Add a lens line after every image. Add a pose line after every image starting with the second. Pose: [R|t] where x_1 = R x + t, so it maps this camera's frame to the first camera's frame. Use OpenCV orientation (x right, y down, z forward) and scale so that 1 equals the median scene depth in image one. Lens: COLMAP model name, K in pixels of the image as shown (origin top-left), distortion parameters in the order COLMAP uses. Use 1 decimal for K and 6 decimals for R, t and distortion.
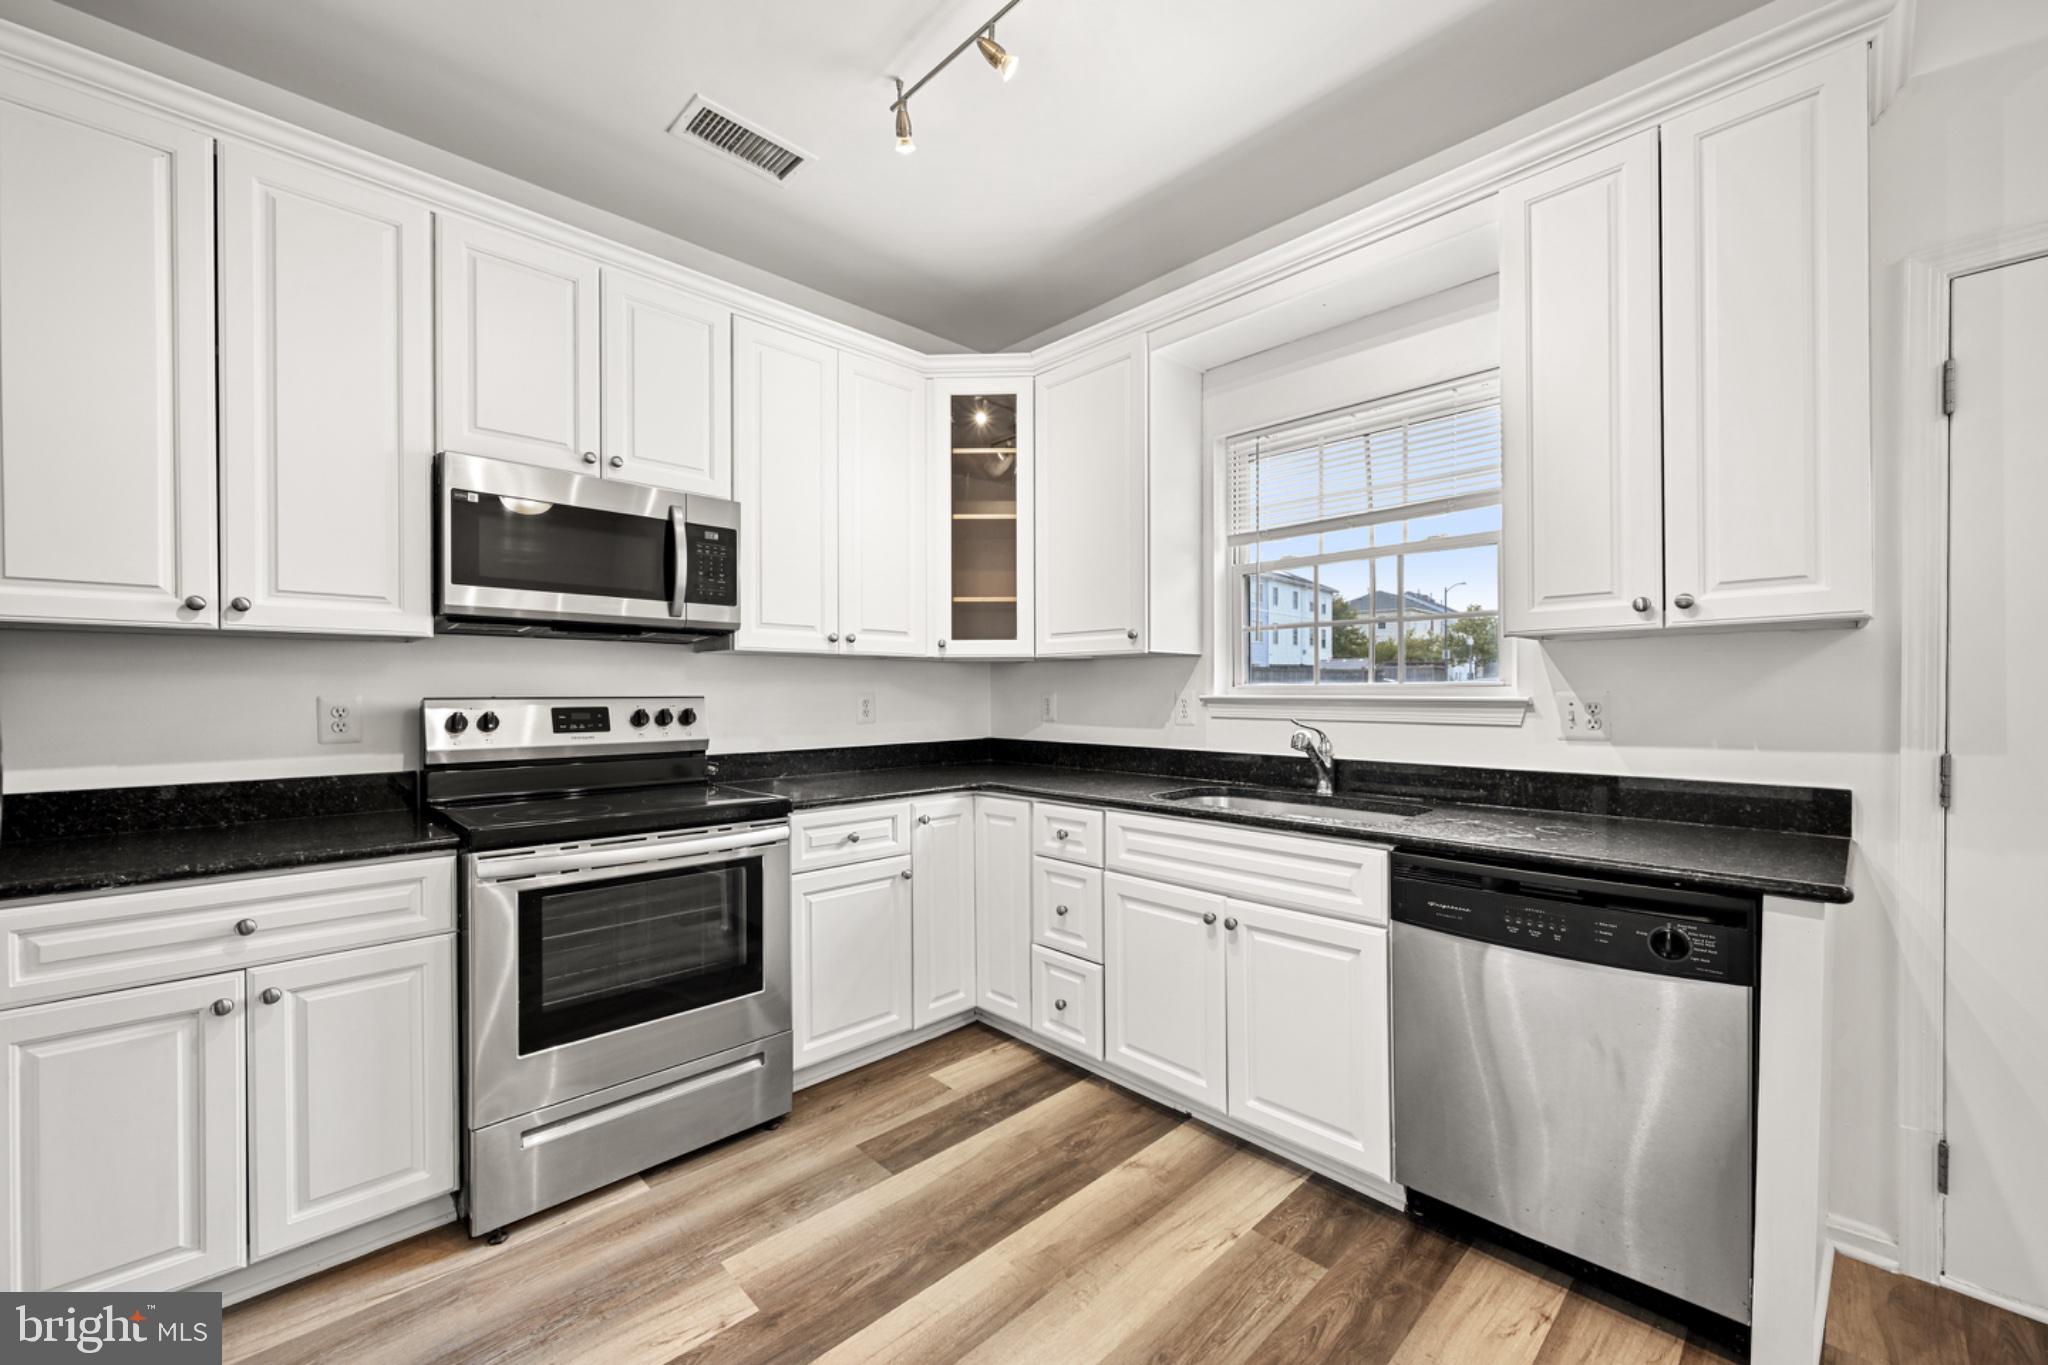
lens RADIAL K [[803.4, 0, 1014.6], [0, 803.4, 696.3], [0, 0, 1]] dist [-0.001172, -0.000358]
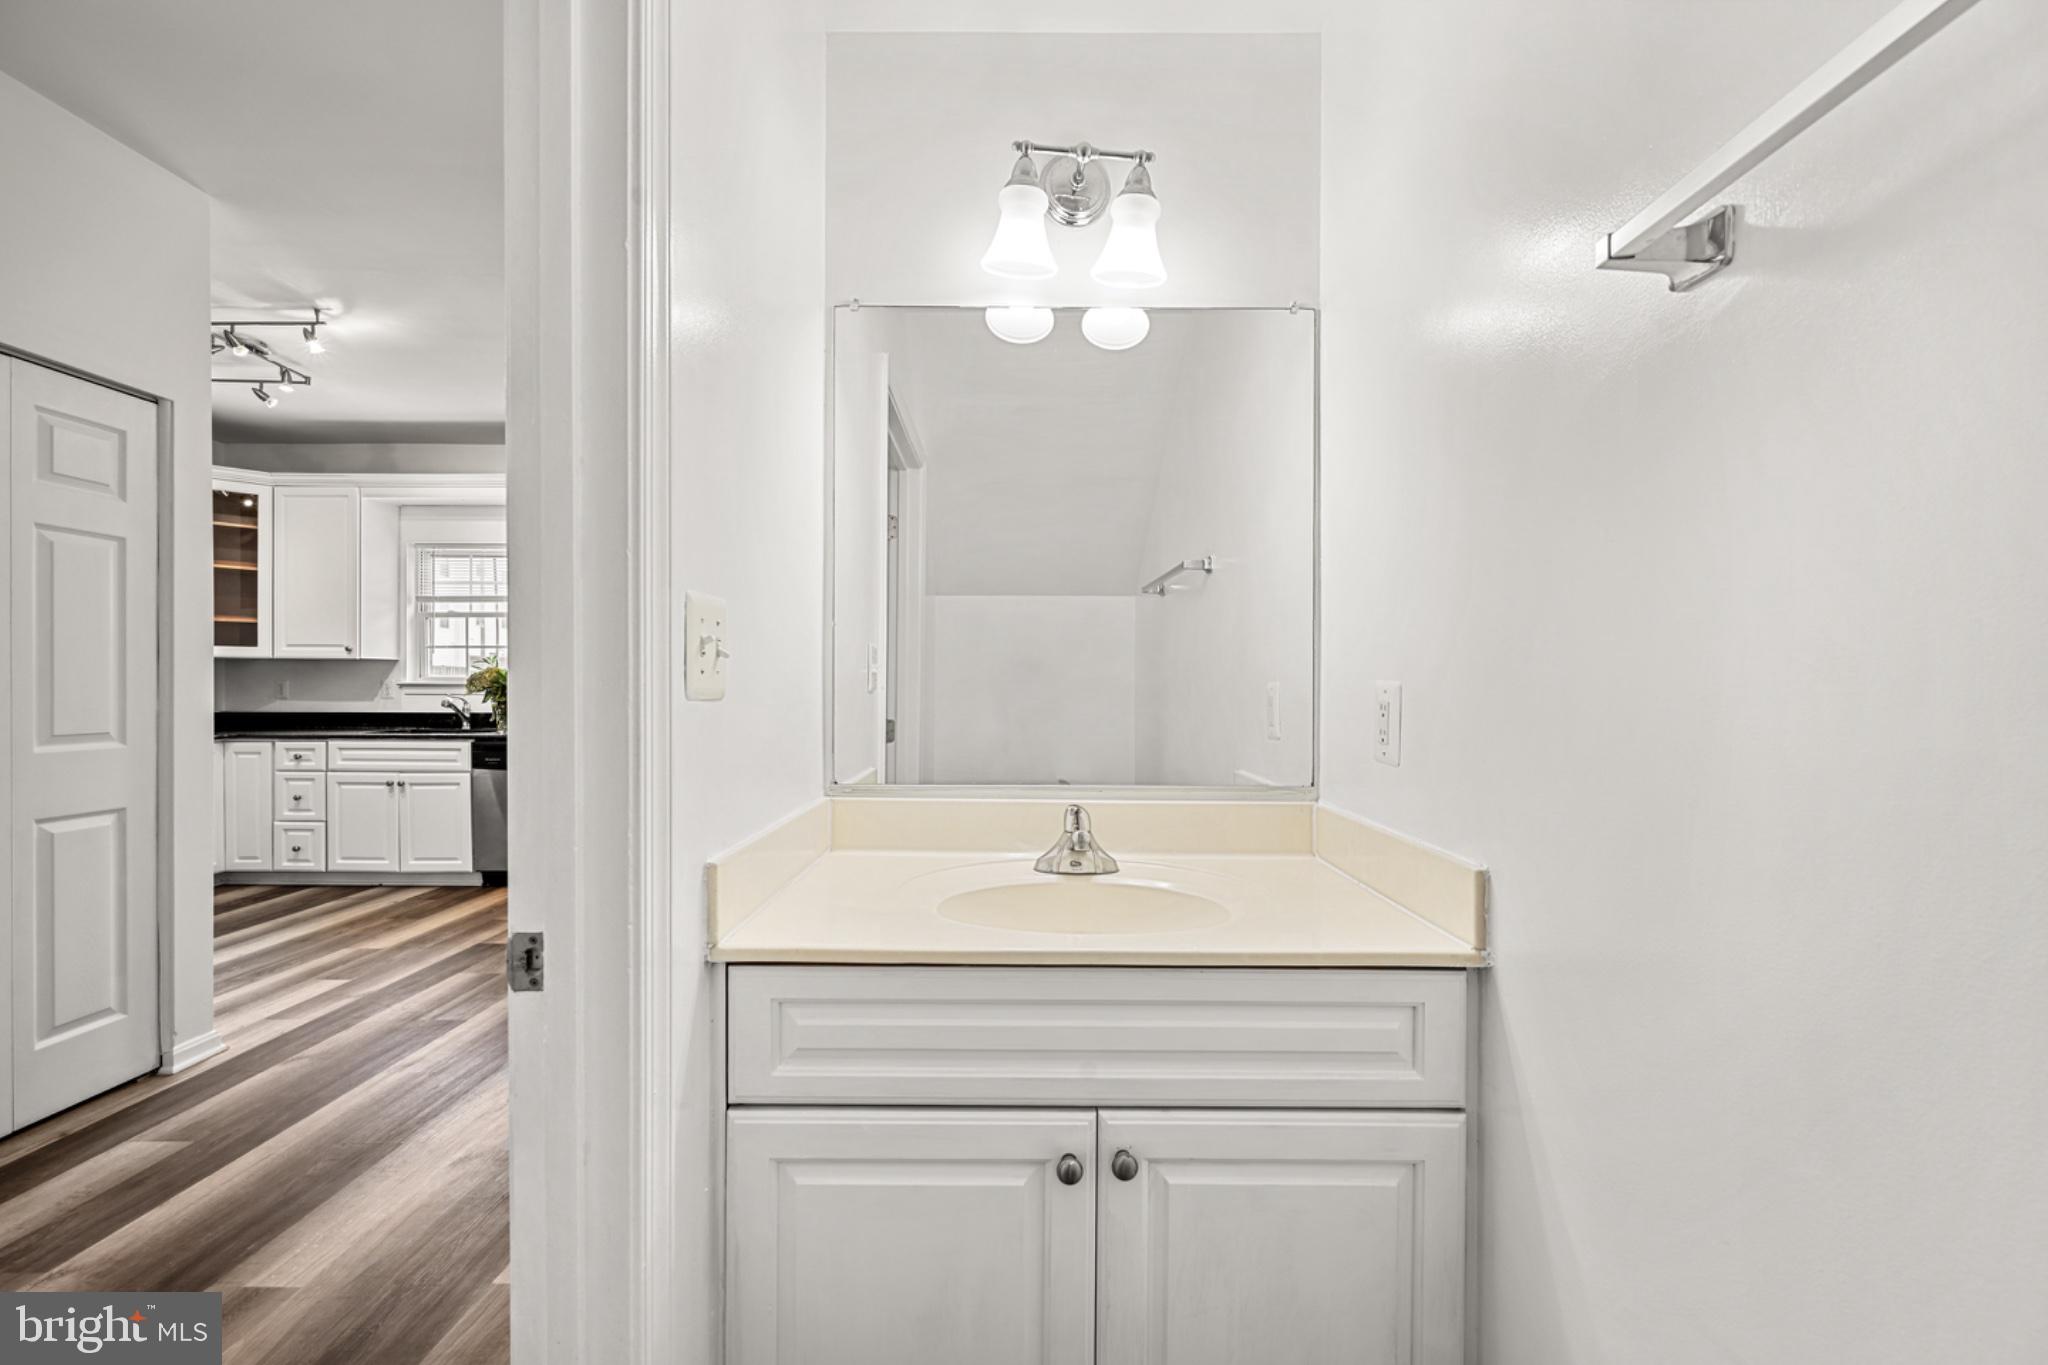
lens RADIAL K [[803.4, 0, 1021.3], [0, 803.4, 689.4], [0, 0, 1]] dist [-0.001172, -0.000358]
pose [[0.687339, 0.003105, 0.726330, -0.139401], [-0.001584, 0.999995, -0.002776, 0.021093], [-0.726335, 0.000758, 0.687340, -1.496908]]
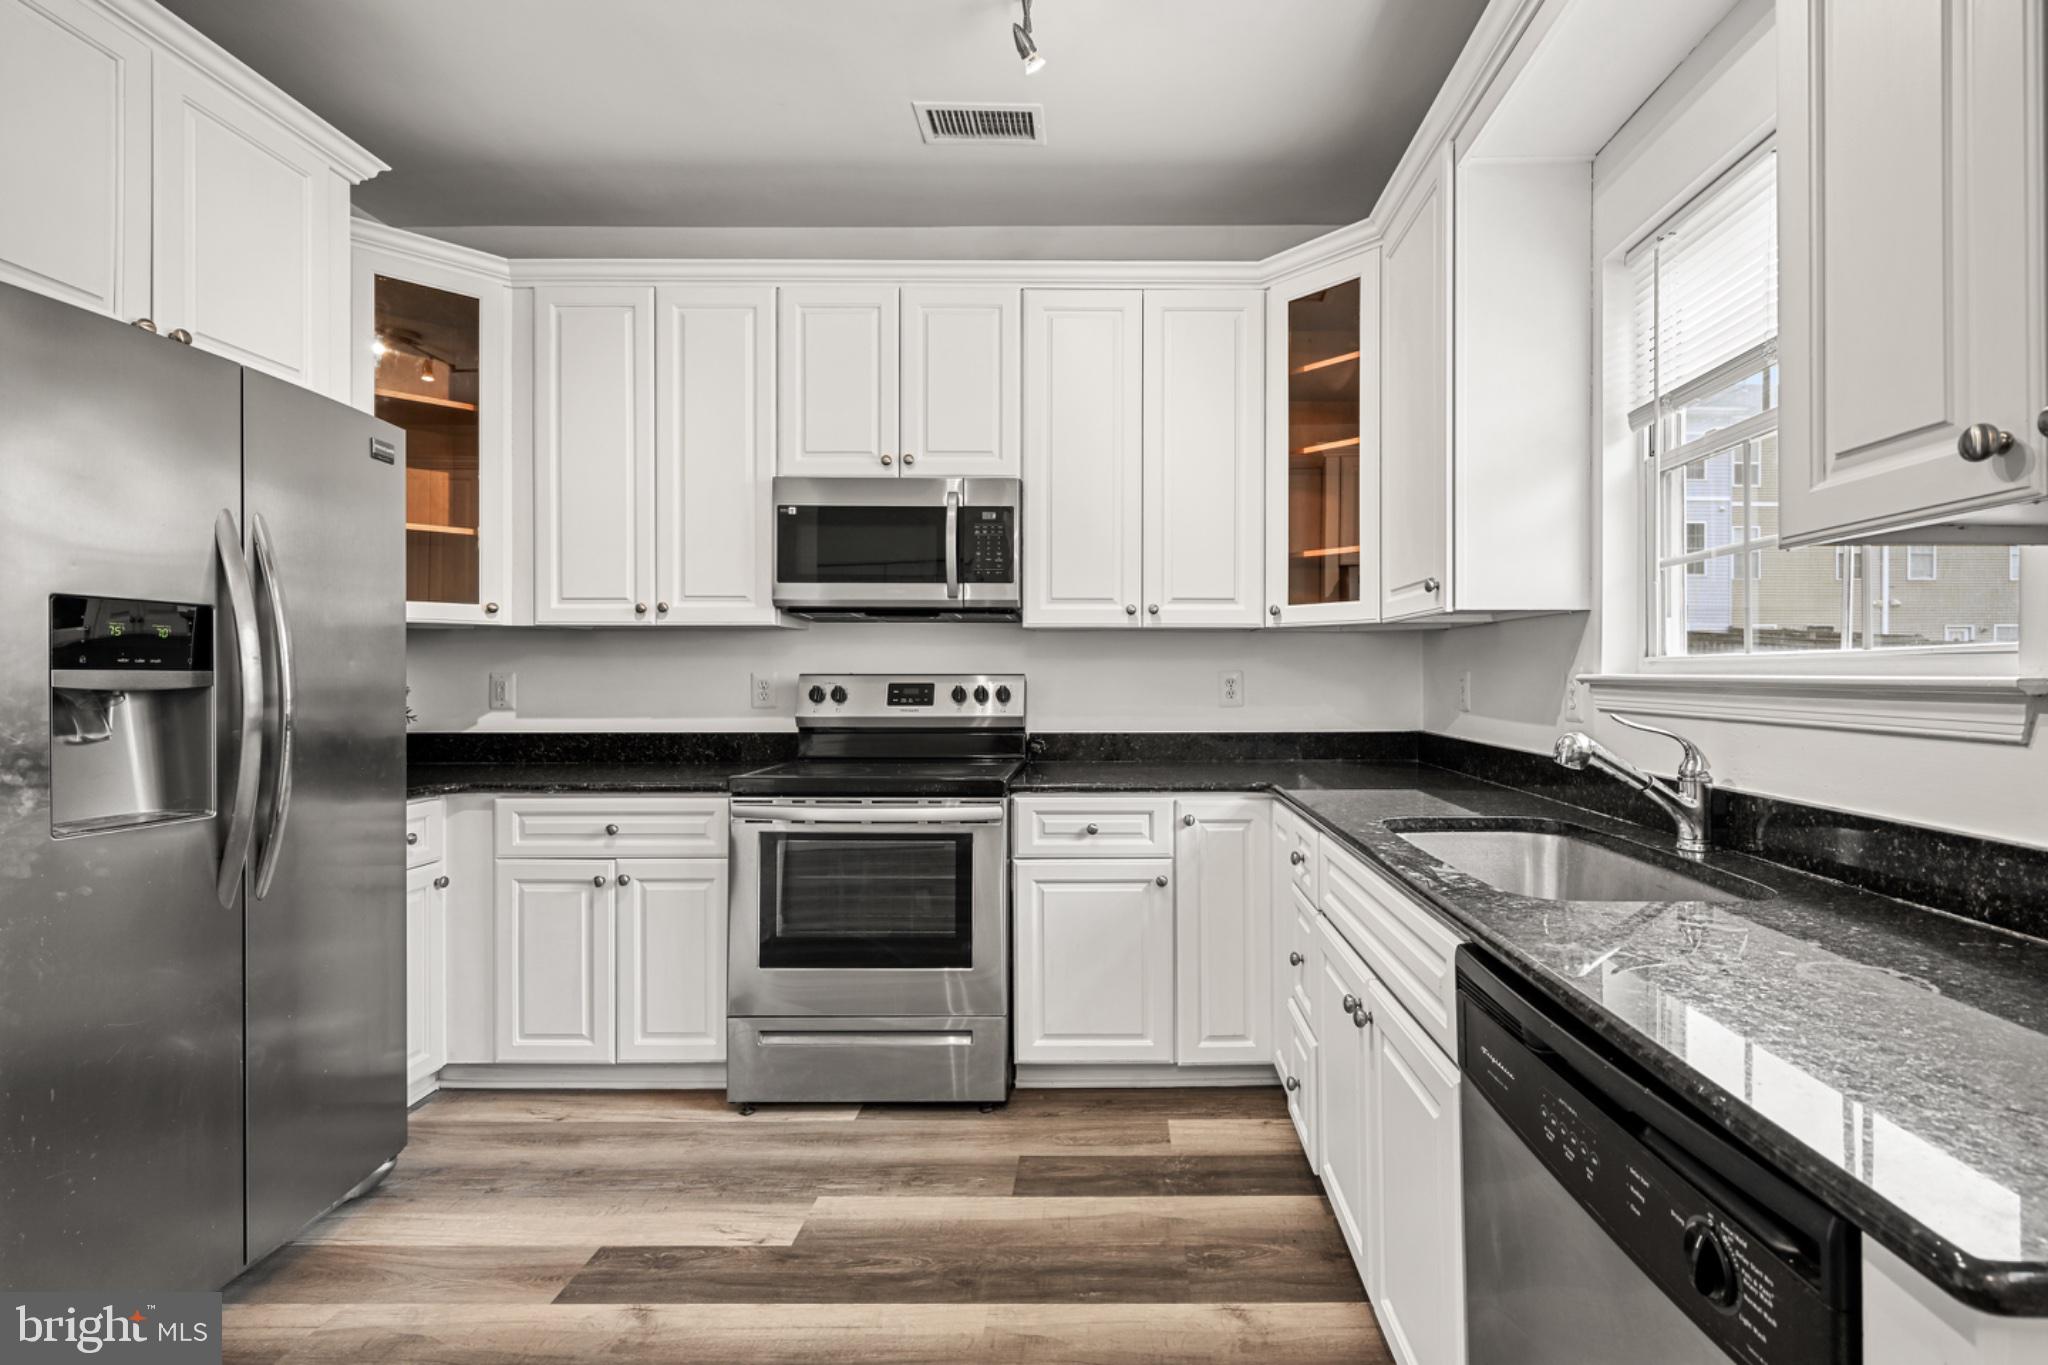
lens RADIAL K [[900.6, 0, 1034.3], [0, 900.6, 676.3], [0, 0, 1]] dist [-0.002997, 0.000515]
pose [[0.724369, 0.004448, -0.689399, 0.472683], [-0.005602, 0.999984, 0.000565, 0.002549], [0.689390, 0.003453, 0.724382, 0.225238]]
